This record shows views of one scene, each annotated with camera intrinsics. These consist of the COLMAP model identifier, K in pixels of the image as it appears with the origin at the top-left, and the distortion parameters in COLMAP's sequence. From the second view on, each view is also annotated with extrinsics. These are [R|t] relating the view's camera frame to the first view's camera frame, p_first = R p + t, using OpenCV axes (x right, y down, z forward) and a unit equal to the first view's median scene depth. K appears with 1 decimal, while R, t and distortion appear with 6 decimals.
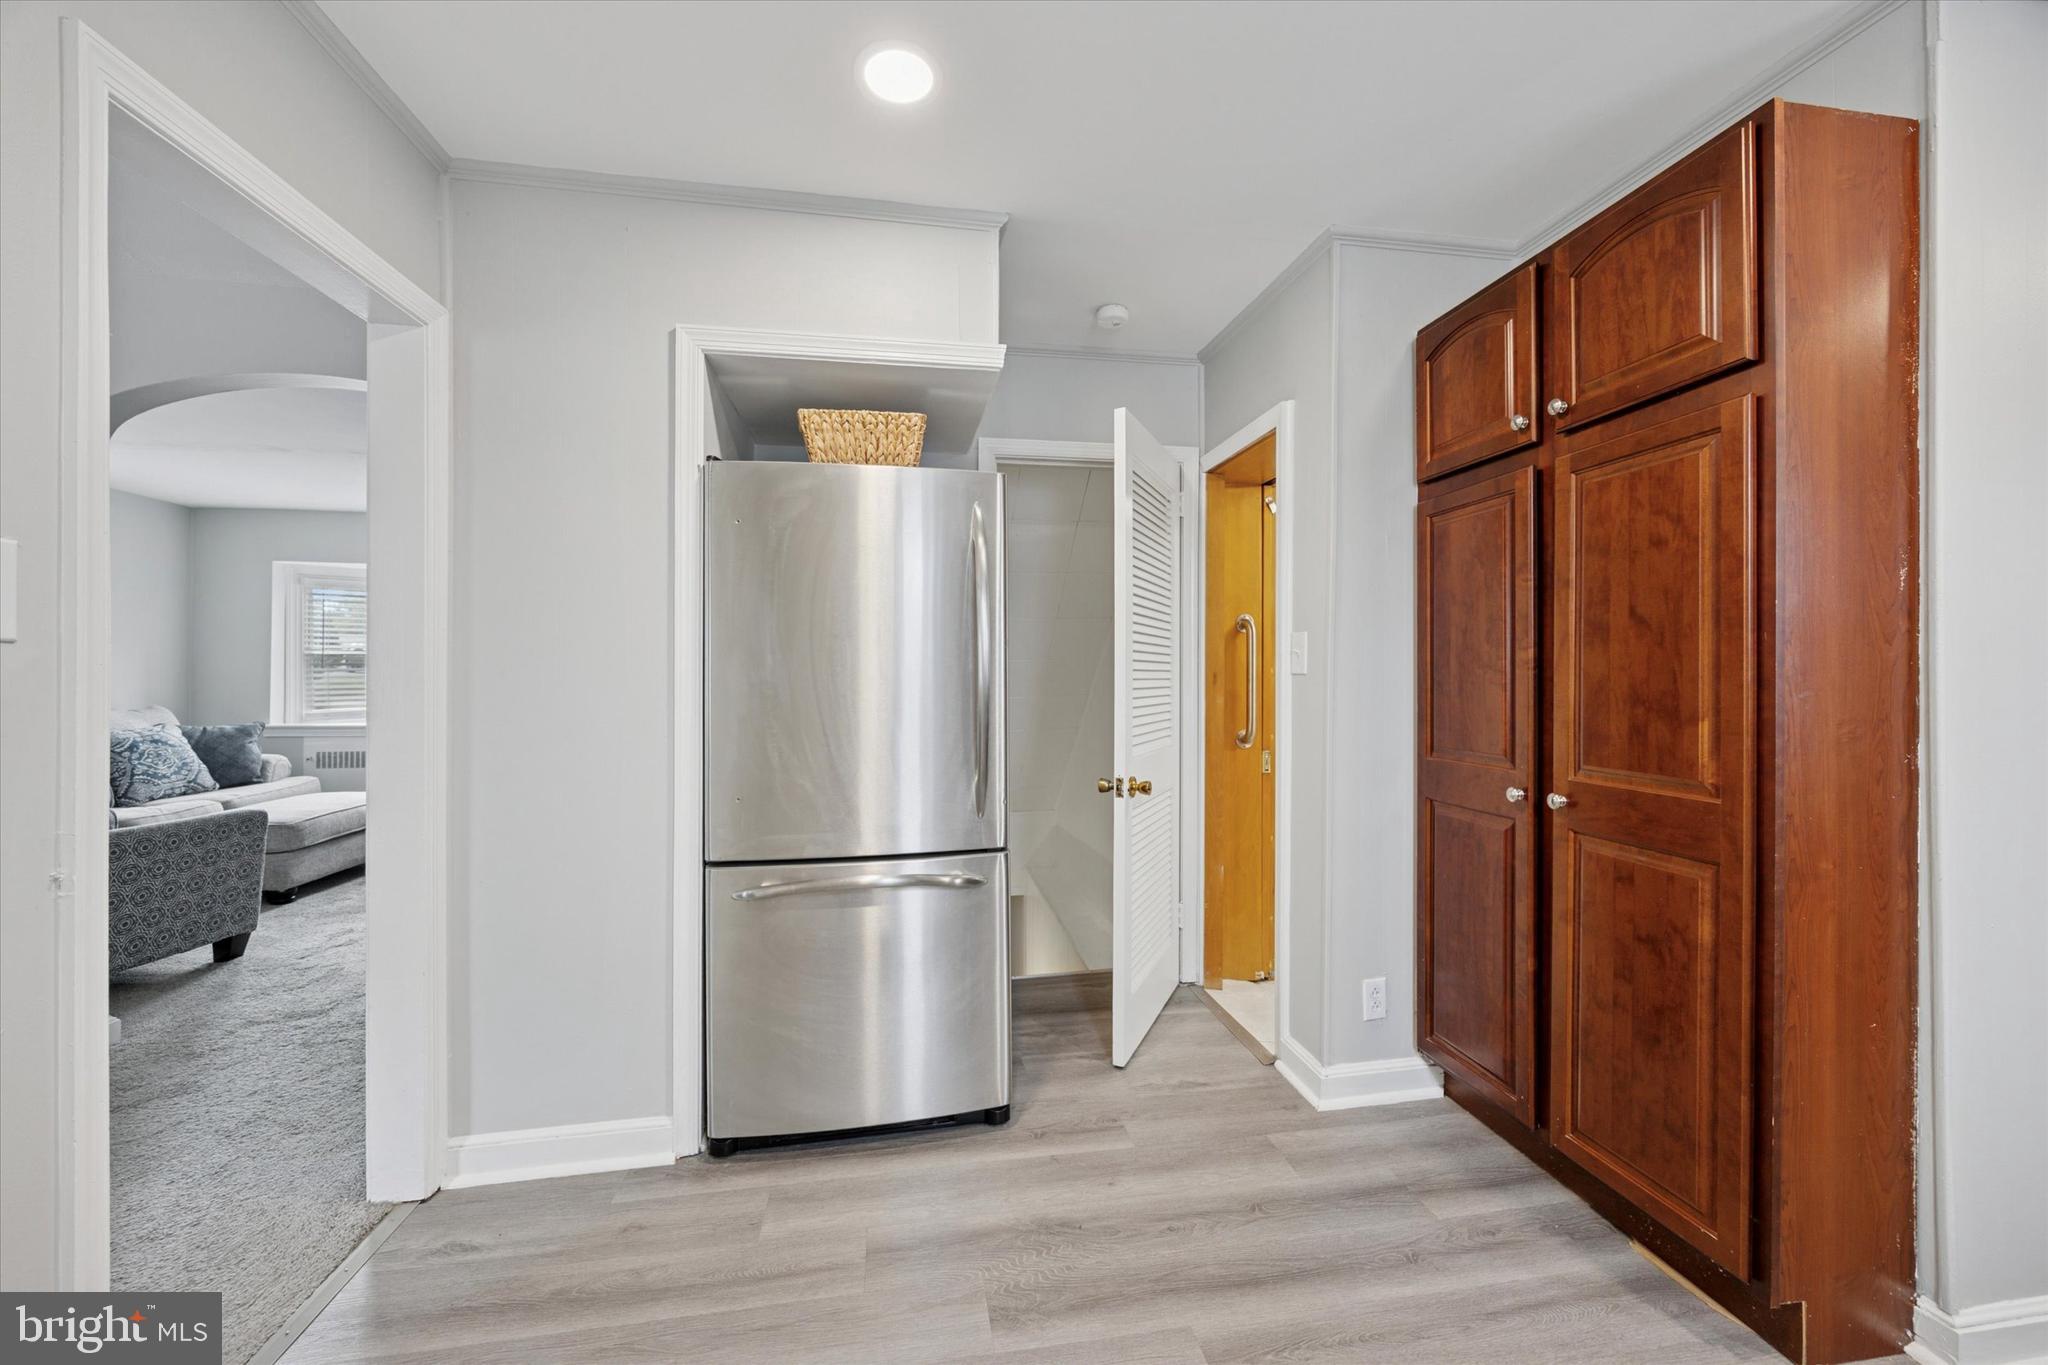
lens RADIAL K [[793.0, 0, 1032.9], [0, 793.0, 675.5], [0, 0, 1]] dist [-0.007456, -0.000047]
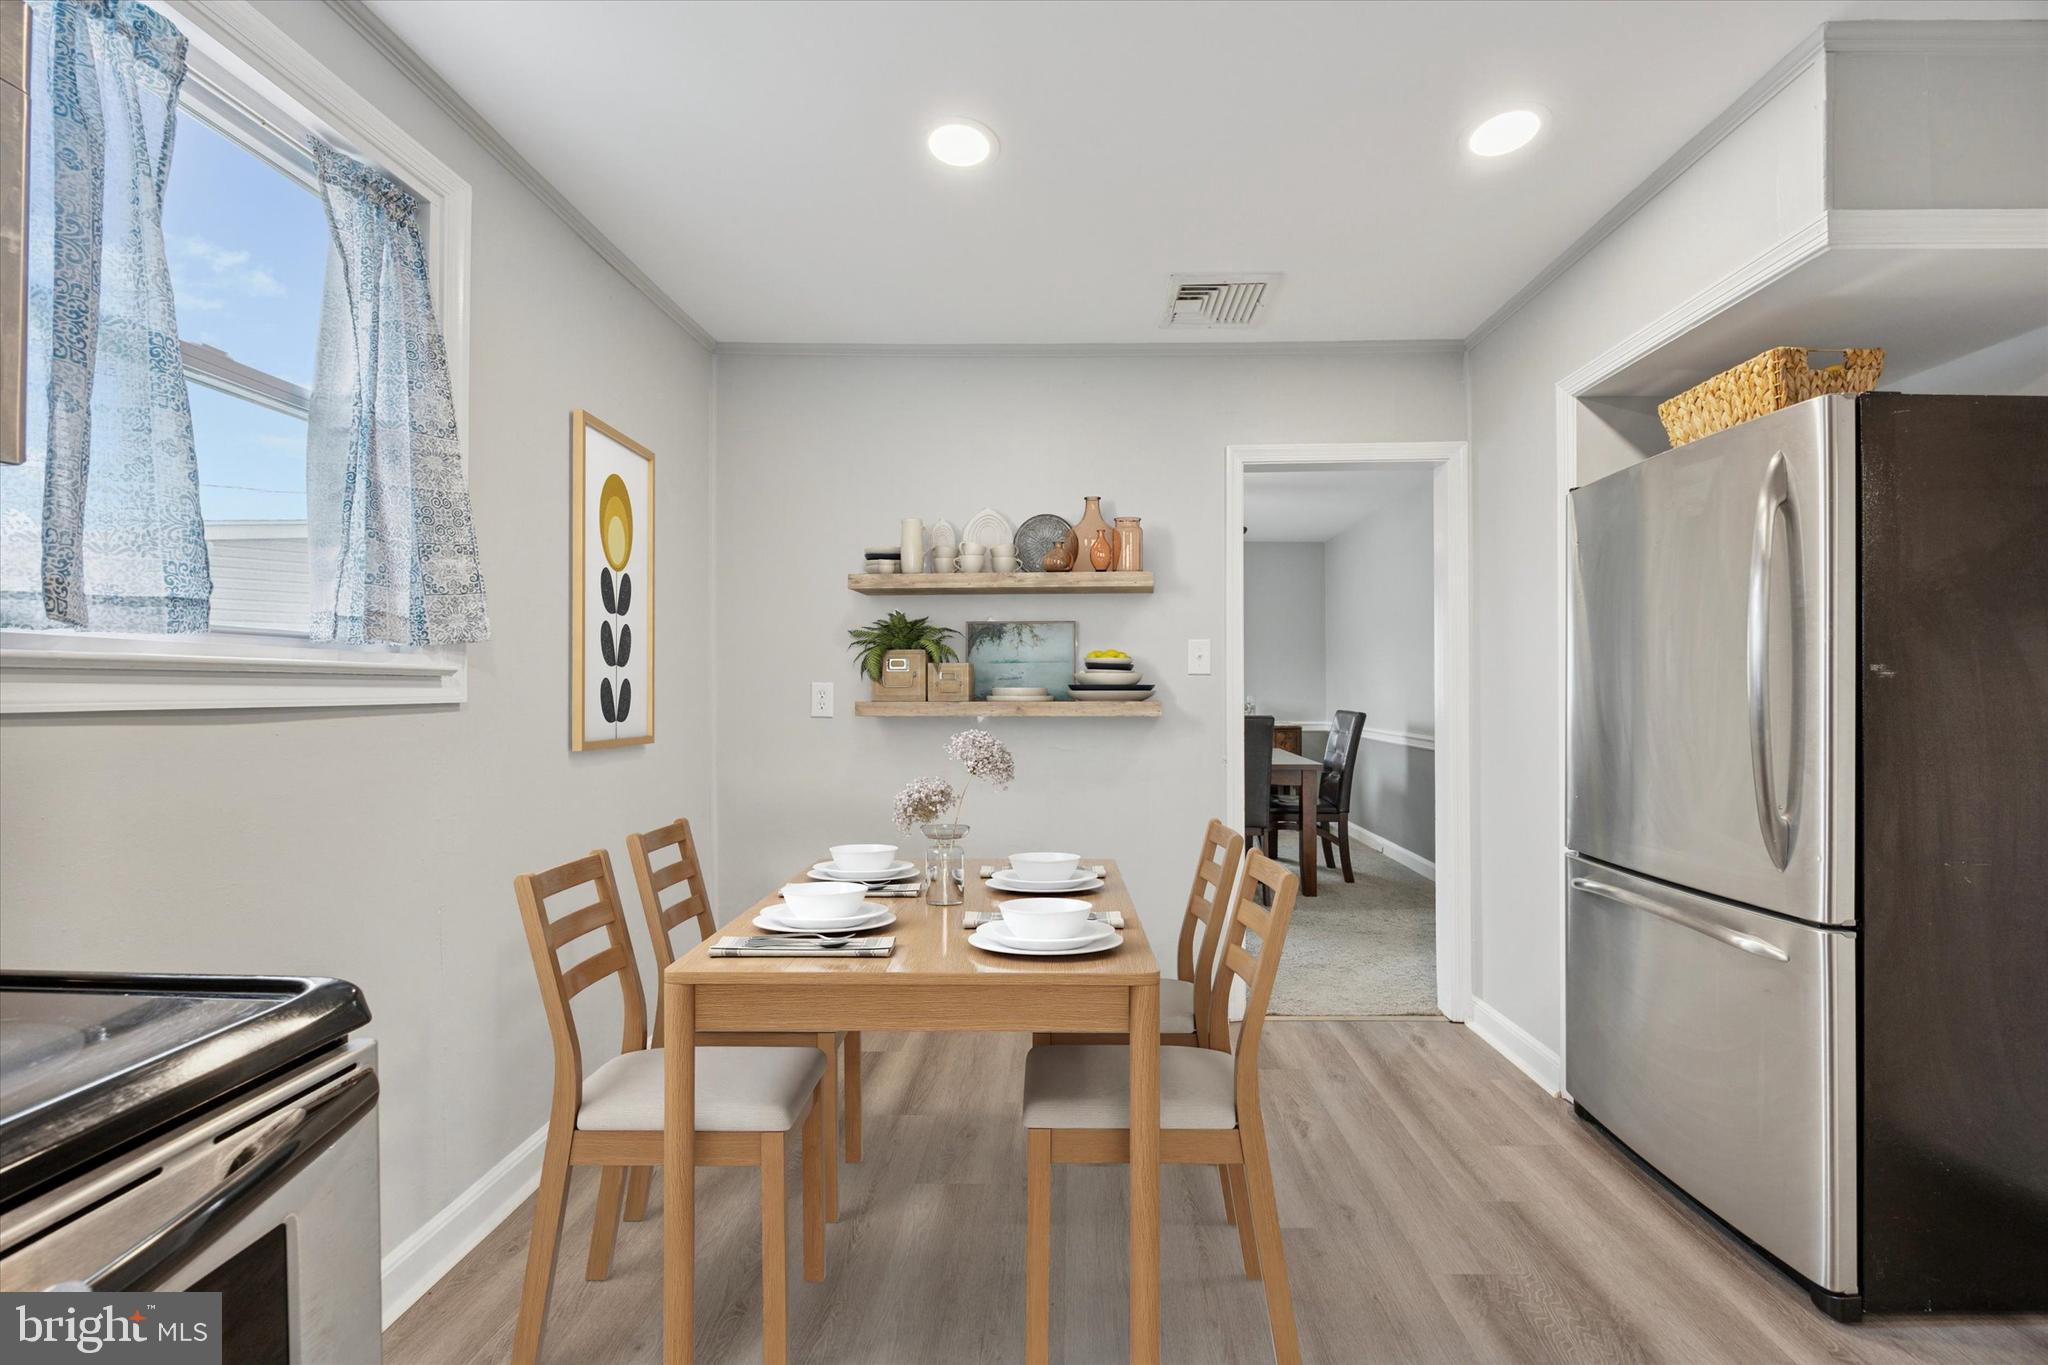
lens RADIAL K [[769.2, 0, 1024.7], [0, 769.2, 684.4], [0, 0, 1]] dist [-0.003425, -0.000597]
pose [[-0.226704, -0.004609, -0.973953, 0.867304], [0.007228, 0.999953, -0.006414, 0.002280], [0.973937, -0.008494, -0.226660, 0.505702]]
